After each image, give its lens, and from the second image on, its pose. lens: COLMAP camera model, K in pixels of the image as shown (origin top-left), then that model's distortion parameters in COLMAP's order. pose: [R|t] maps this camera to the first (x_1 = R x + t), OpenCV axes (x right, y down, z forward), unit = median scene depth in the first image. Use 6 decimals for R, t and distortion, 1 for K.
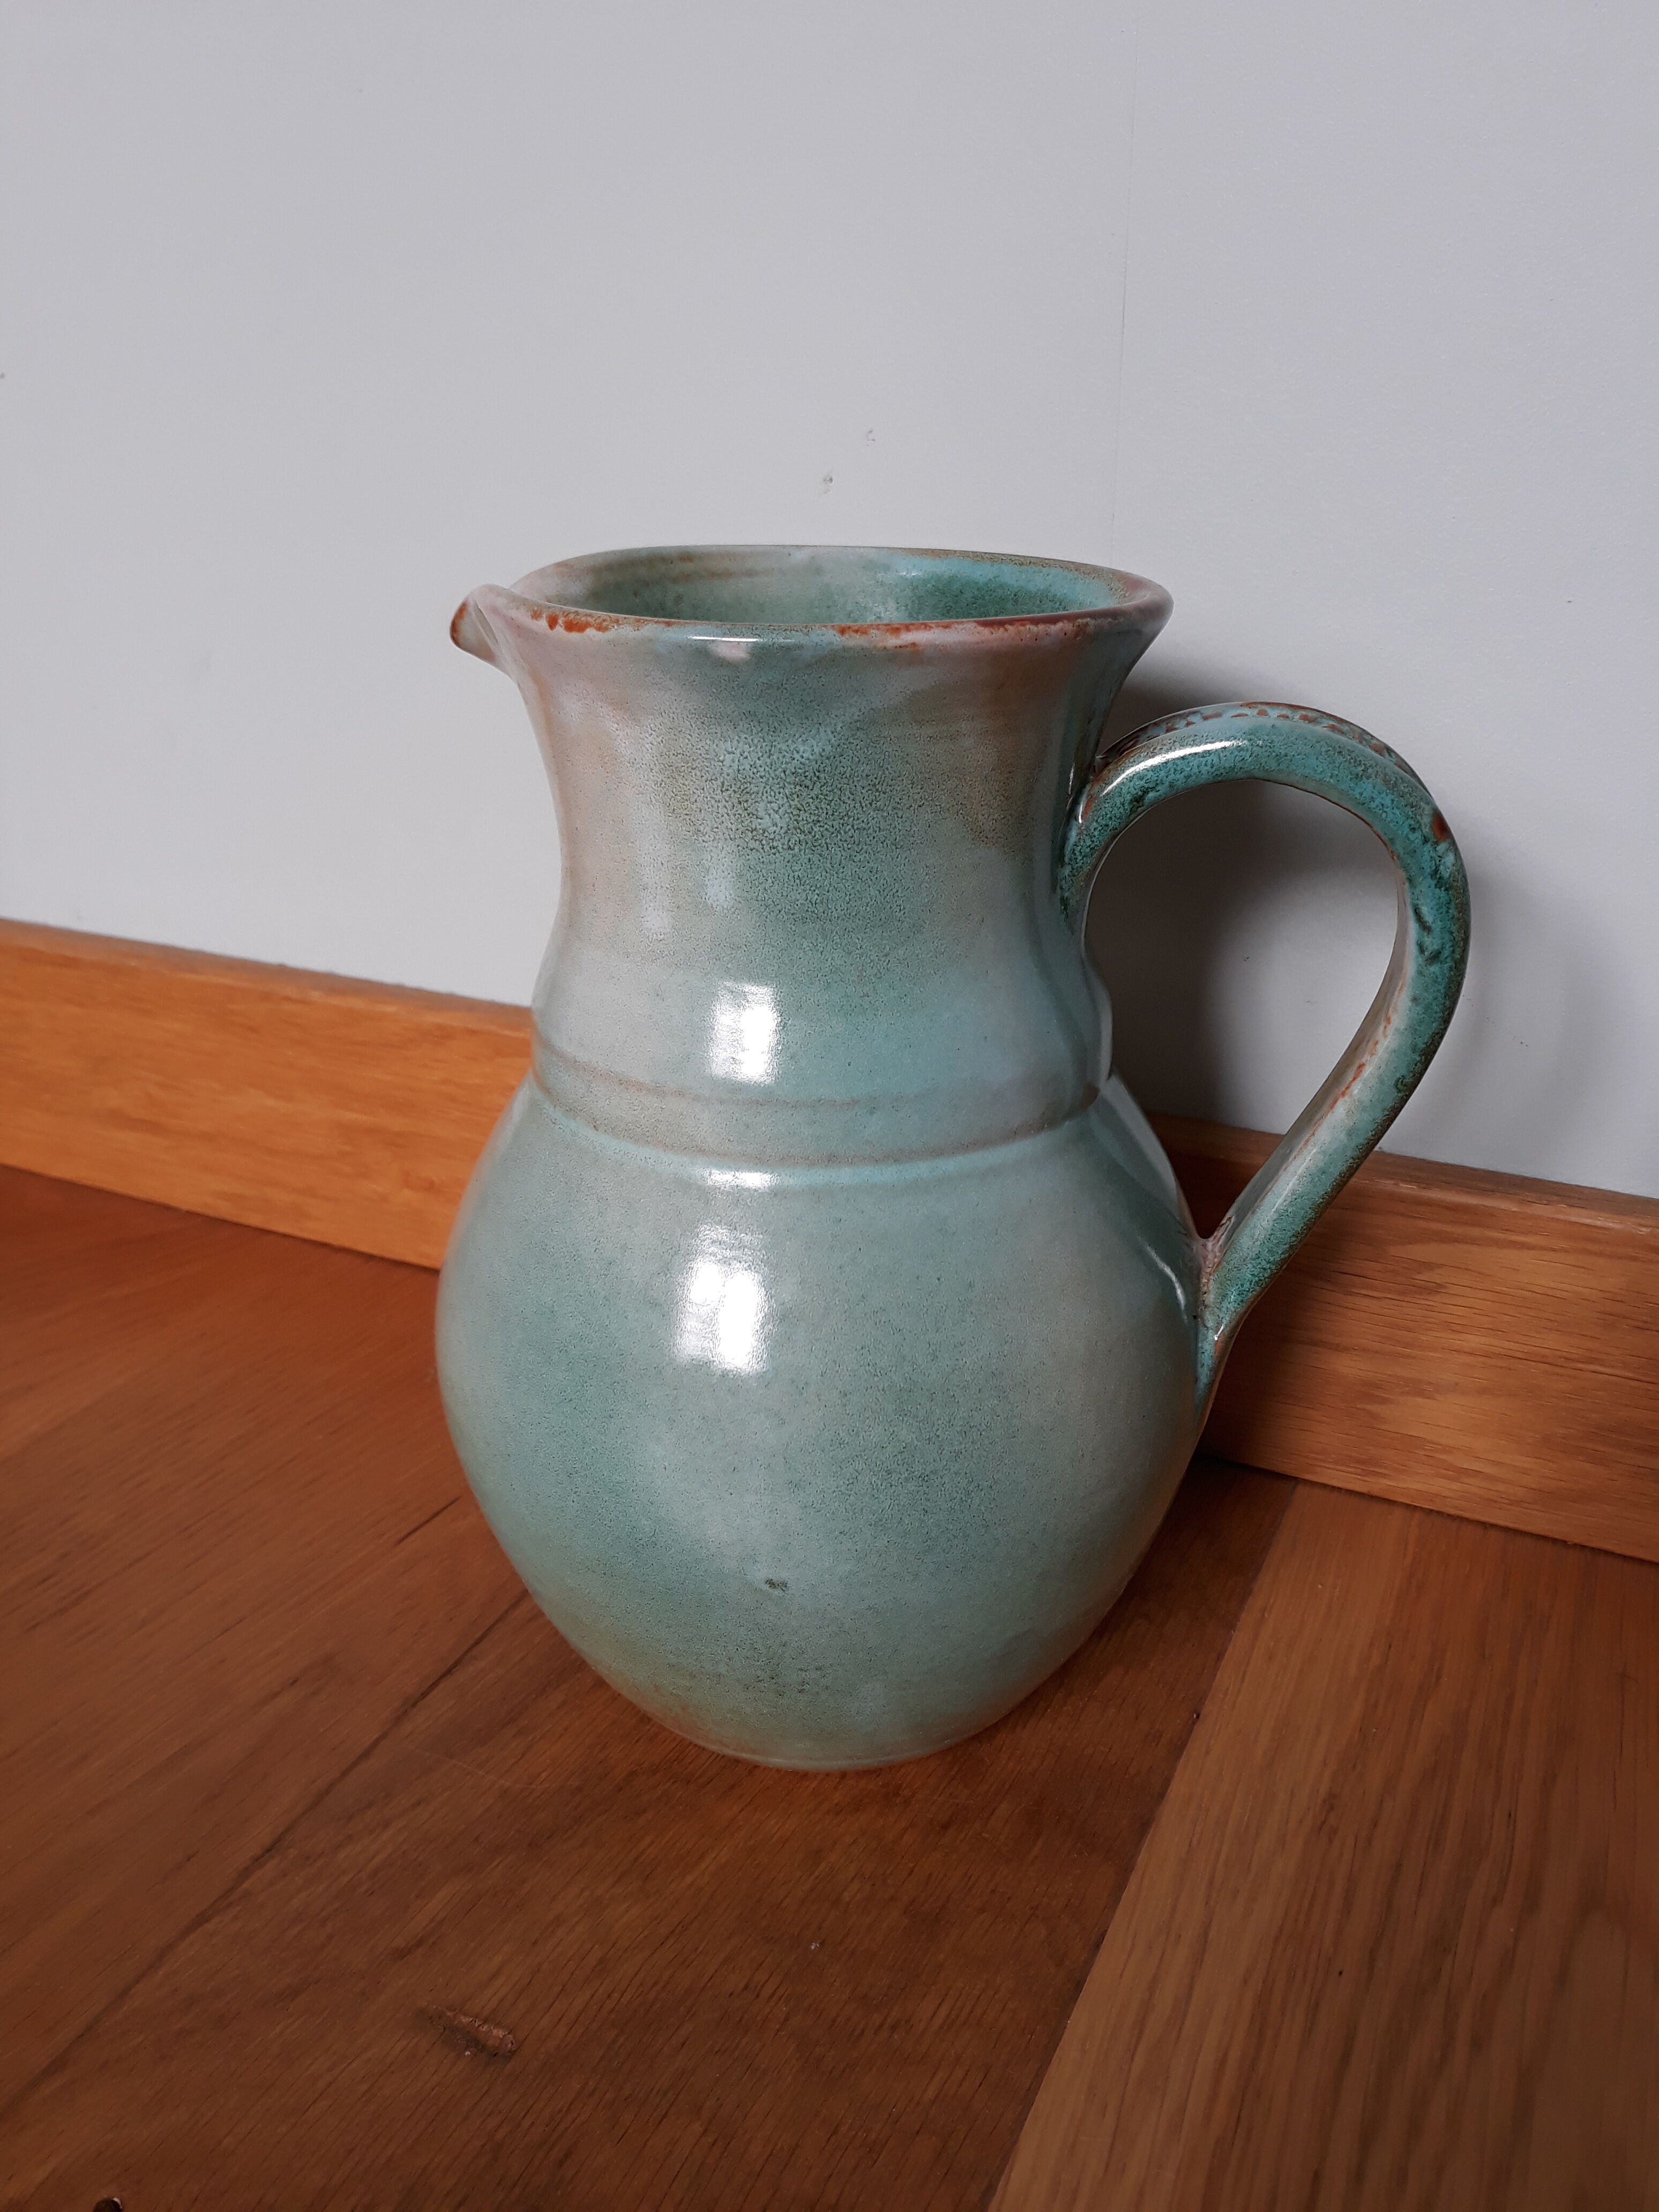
lens RADIAL K [[1866.6, 0, 829.5], [0, 1866.6, 1106.0], [0, 0, 1]] dist [-0.064742, 0.059636]
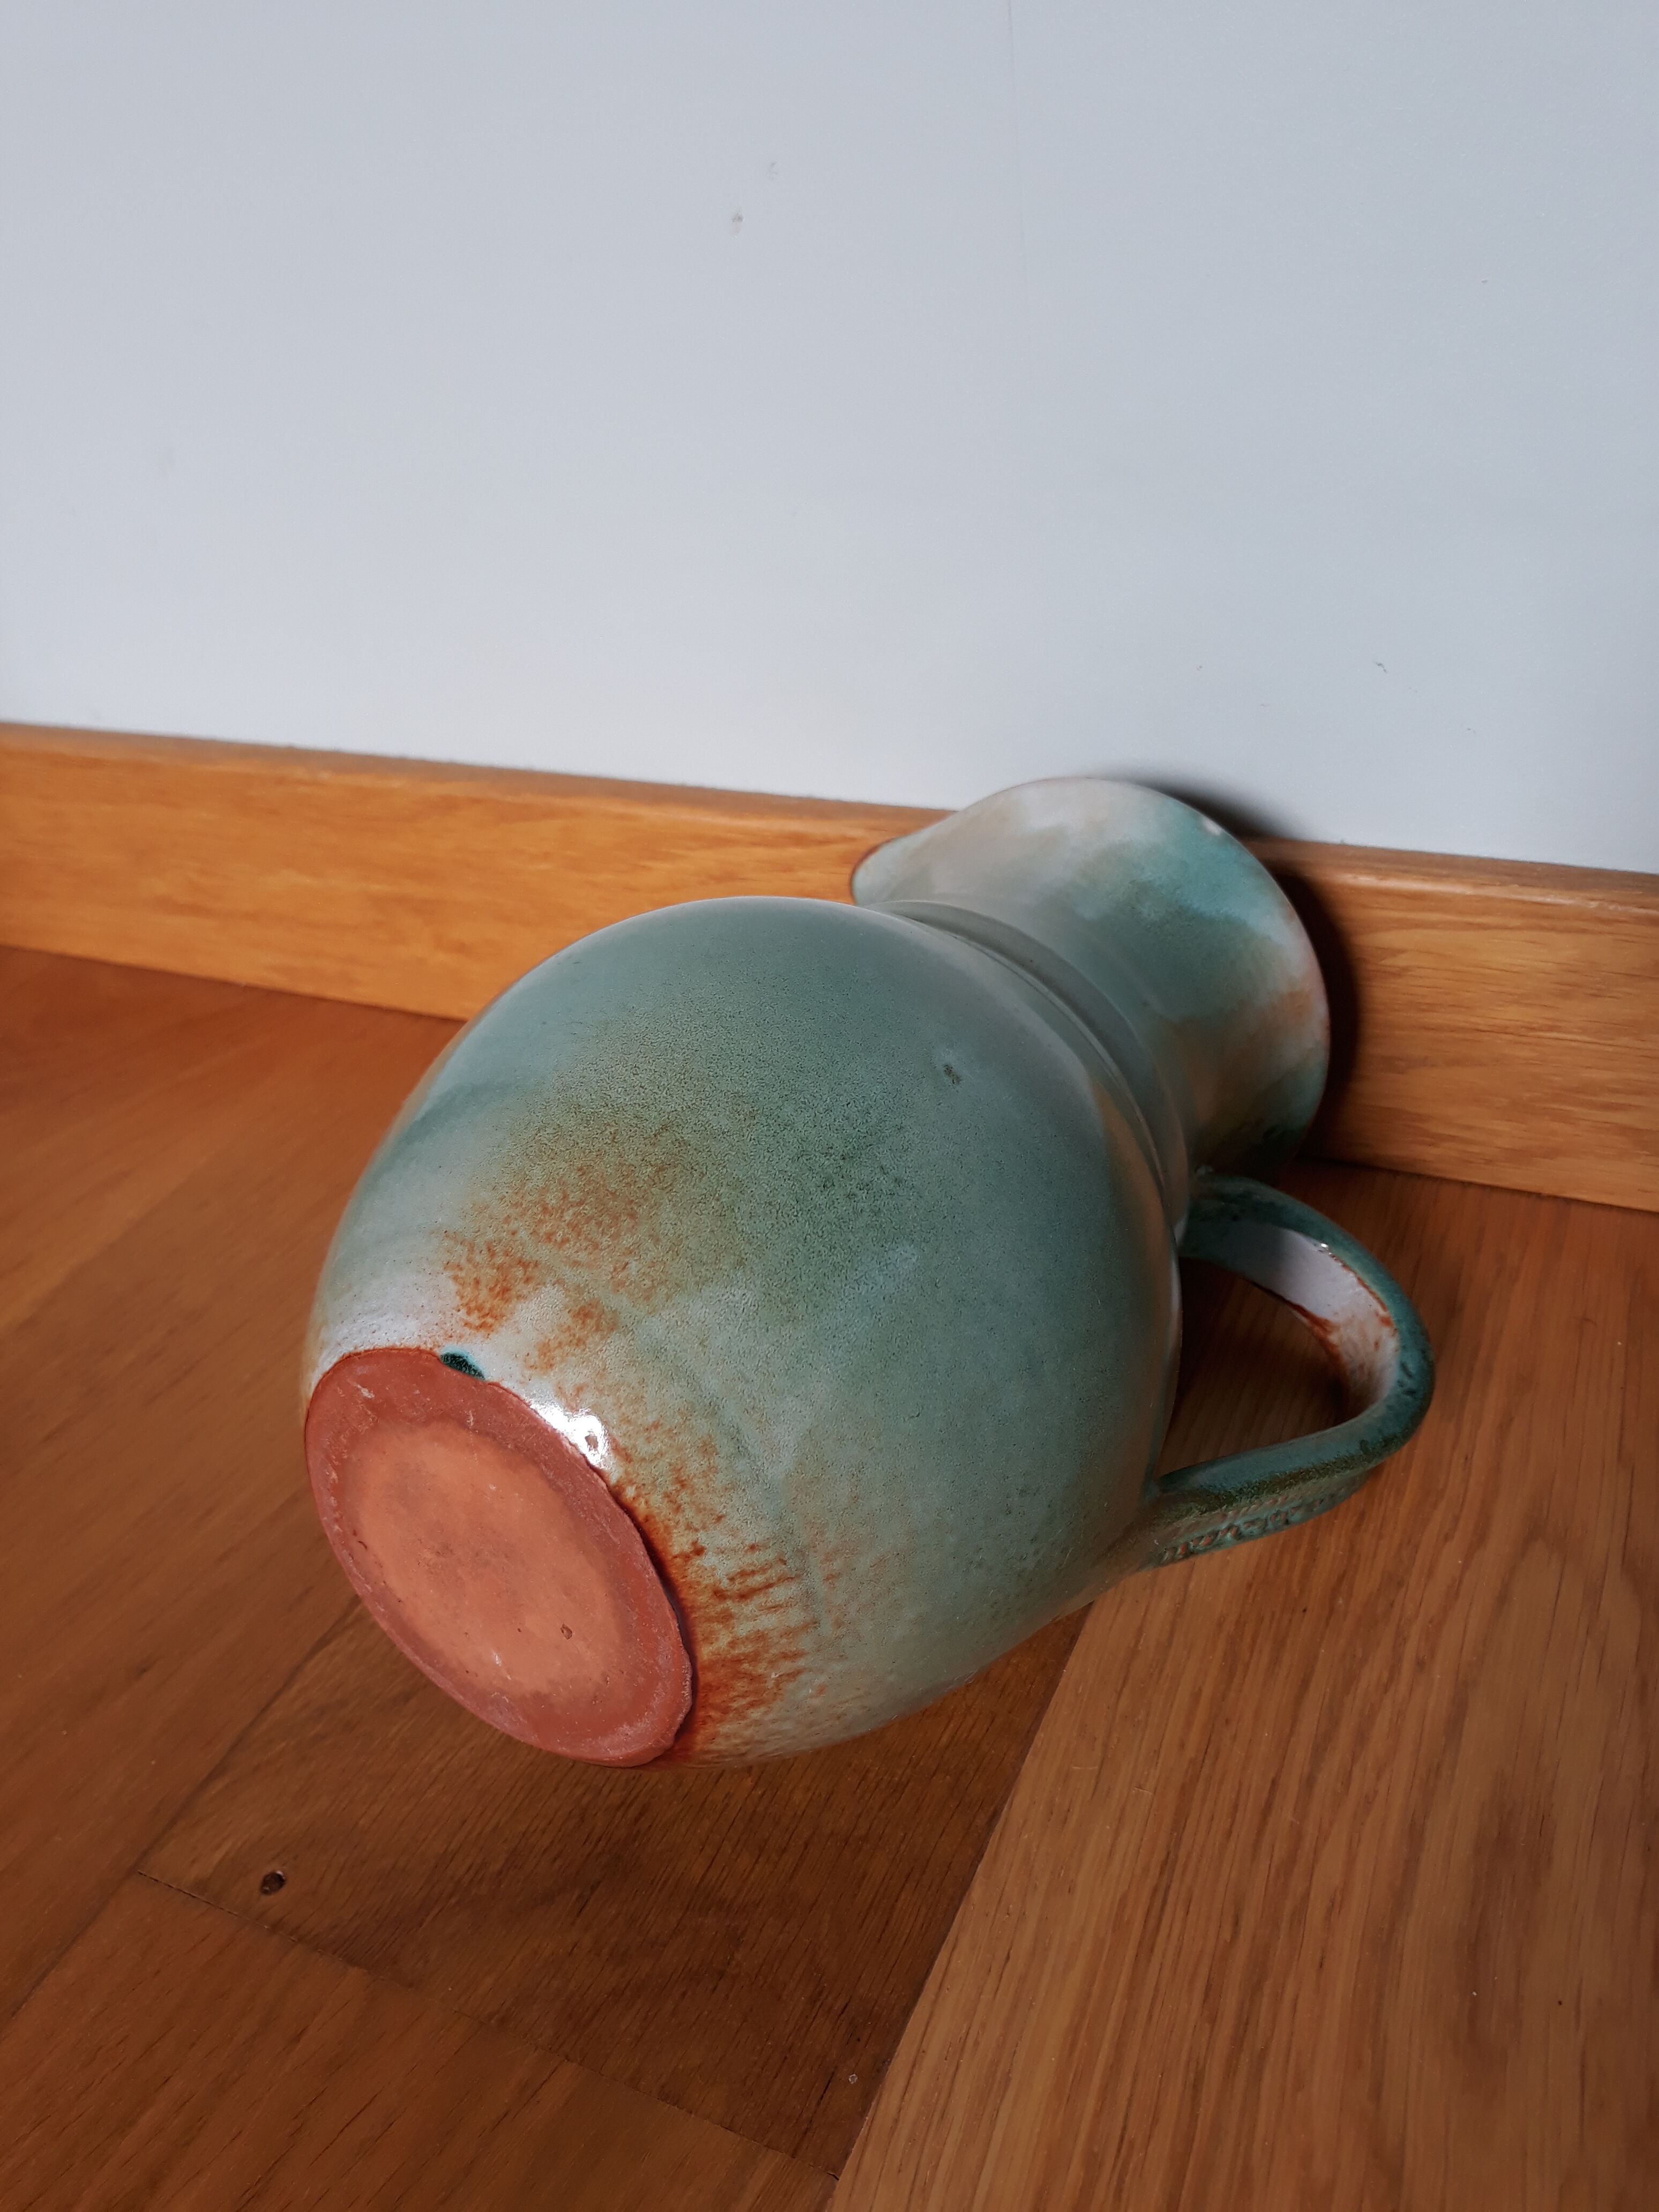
lens RADIAL K [[1866.6, 0, 829.5], [0, 1866.6, 1106.0], [0, 0, 1]] dist [-0.064742, 0.059636]
pose [[0.993268, -0.095945, -0.064908, 0.083933], [0.106893, 0.975076, 0.194423, -0.081295], [0.044636, -0.200052, 0.978768, -0.065842]]
